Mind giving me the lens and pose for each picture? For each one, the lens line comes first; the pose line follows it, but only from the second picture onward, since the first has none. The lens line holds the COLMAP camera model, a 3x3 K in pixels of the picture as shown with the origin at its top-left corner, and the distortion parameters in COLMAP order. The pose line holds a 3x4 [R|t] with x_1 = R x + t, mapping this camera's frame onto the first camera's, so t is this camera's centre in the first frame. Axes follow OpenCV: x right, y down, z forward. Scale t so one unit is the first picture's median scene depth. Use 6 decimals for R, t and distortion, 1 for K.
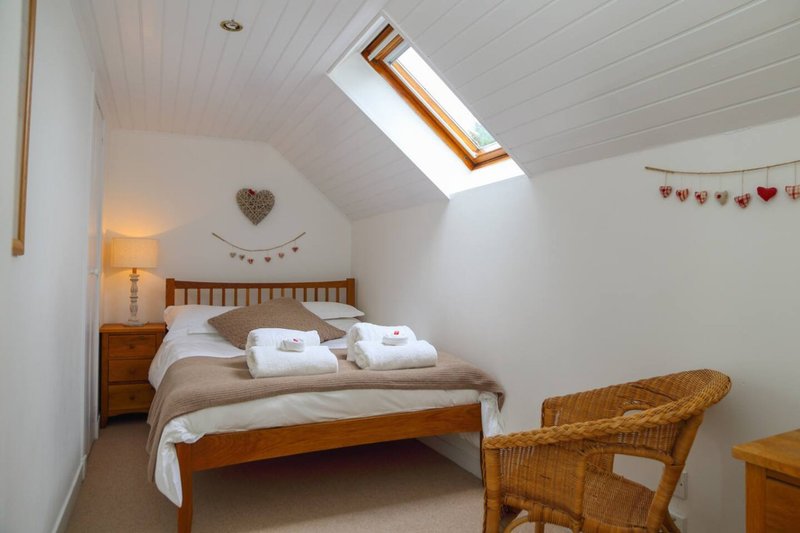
lens RADIAL K [[529.2, 0, 400.3], [0, 529.2, 251.6], [0, 0, 1]] dist [-0.050047, 0.001329]
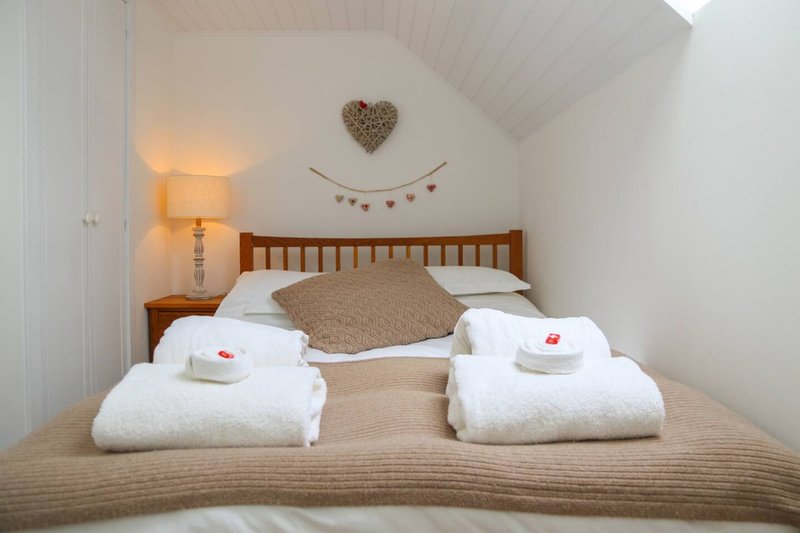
lens RADIAL K [[529.2, 0, 400.3], [0, 529.2, 251.6], [0, 0, 1]] dist [-0.050047, 0.001329]
pose [[0.918268, -0.007420, -0.395890, 0.032537], [0.031096, 0.998088, 0.053420, 0.045751], [0.394737, -0.061365, 0.916743, 0.435460]]
